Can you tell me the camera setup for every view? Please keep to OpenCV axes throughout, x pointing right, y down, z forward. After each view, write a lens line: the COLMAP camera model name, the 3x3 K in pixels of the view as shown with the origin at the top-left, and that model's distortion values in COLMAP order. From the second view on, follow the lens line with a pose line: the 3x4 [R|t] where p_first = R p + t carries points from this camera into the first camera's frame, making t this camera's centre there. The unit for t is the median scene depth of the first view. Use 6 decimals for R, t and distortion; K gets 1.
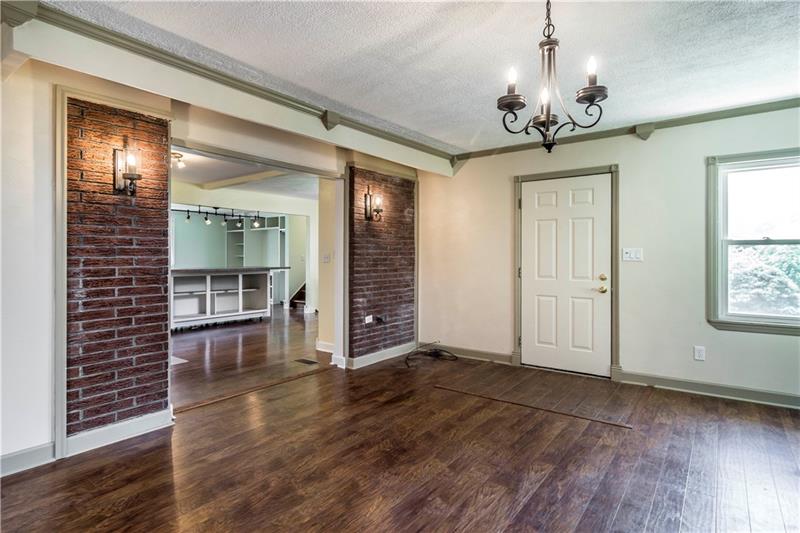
lens RADIAL K [[432.0, 0, 400.8], [0, 432.0, 261.9], [0, 0, 1]] dist [-0.000900, 0.002212]
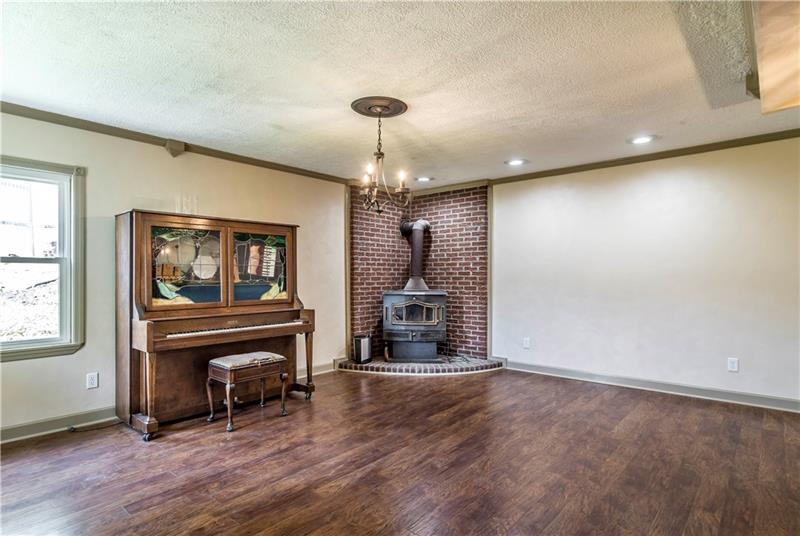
lens RADIAL K [[432.0, 0, 395.9], [0, 432.0, 272.7], [0, 0, 1]] dist [-0.000900, 0.002212]
pose [[-0.996507, 0.004433, 0.083389, 0.097805], [0.004729, 0.999983, 0.003343, -0.018882], [-0.083372, 0.003726, -0.996511, 2.118784]]
